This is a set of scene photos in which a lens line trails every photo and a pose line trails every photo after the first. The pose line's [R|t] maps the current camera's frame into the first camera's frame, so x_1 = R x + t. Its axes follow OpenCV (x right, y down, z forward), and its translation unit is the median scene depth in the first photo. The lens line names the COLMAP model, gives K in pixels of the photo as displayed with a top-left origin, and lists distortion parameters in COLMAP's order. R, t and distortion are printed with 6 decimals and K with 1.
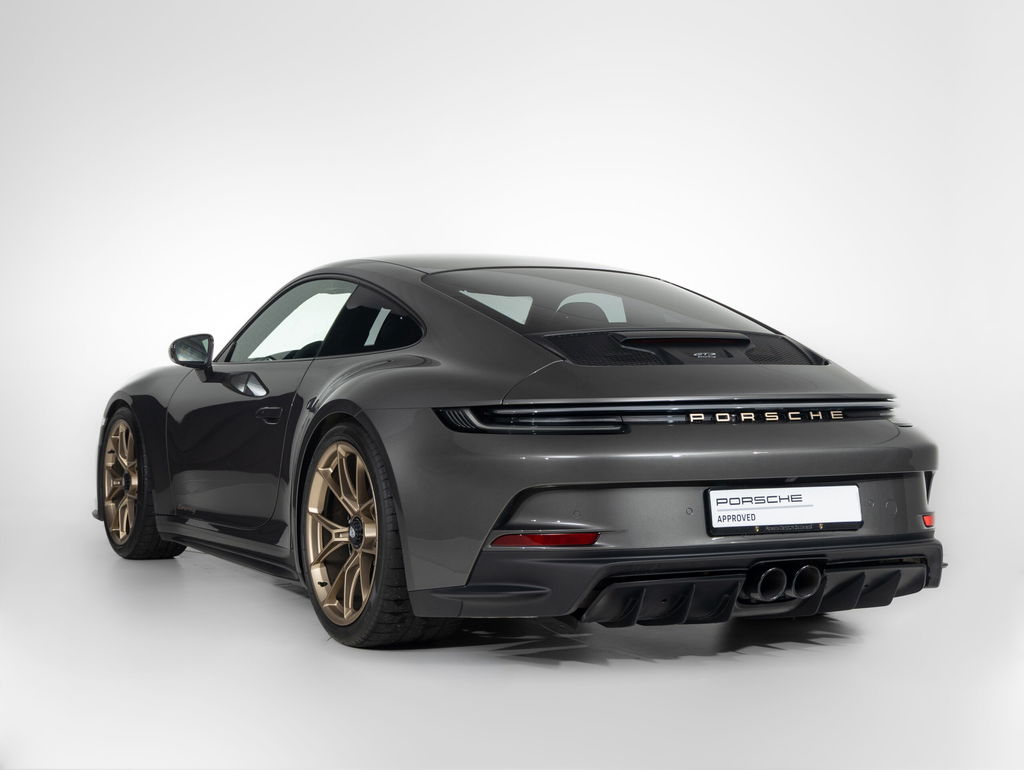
lens RADIAL K [[2637.7, 0, 511.9], [0, 2637.7, 384.1], [0, 0, 1]] dist [-0.629666, 0.000000]
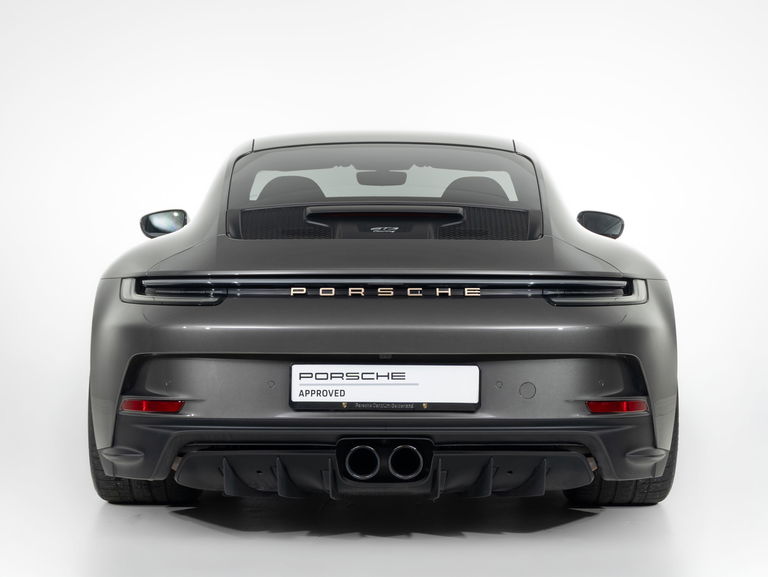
lens RADIAL K [[2214.5, 0, 384.1], [0, 2214.5, 288.3], [0, 0, 1]] dist [0.084371, 0.000000]
pose [[0.872515, 0.019238, -0.488208, 0.504592], [-0.010985, 0.999744, 0.019763, -0.005508], [0.488464, -0.011880, 0.872503, 0.271628]]
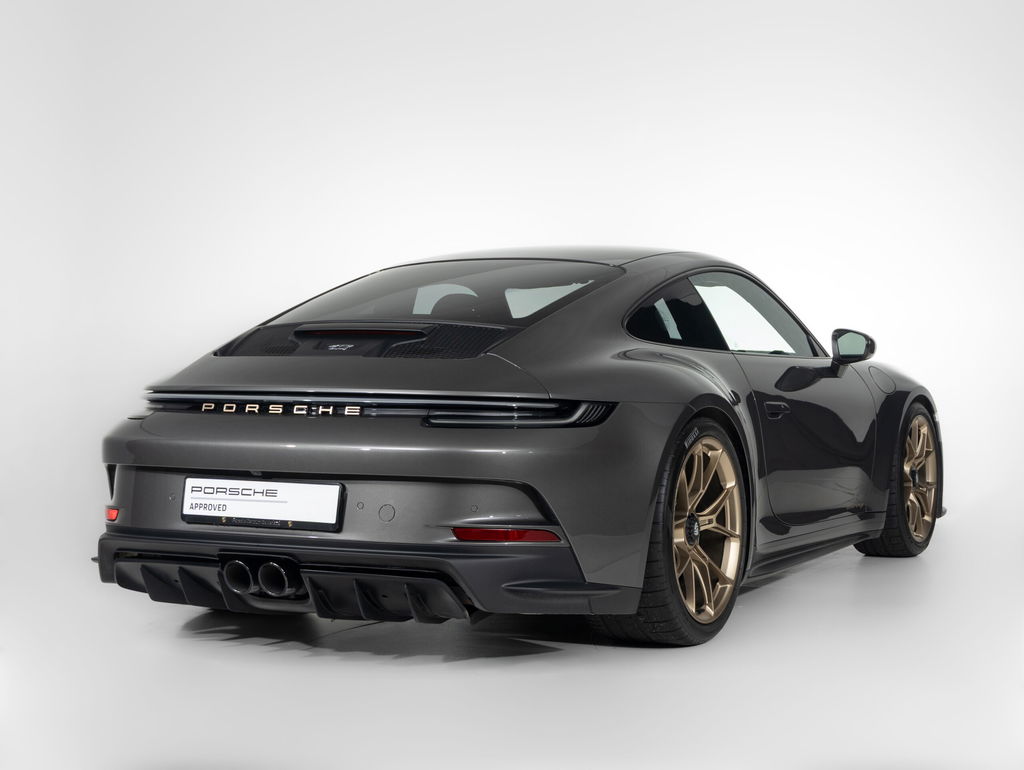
lens RADIAL K [[2637.7, 0, 511.9], [0, 2637.7, 385.2], [0, 0, 1]] dist [-0.629666, 0.000000]
pose [[0.532802, 0.021172, -0.845975, 0.977875], [-0.021006, 0.999710, 0.011790, -0.010105], [0.845979, 0.011489, 0.533093, 0.548370]]
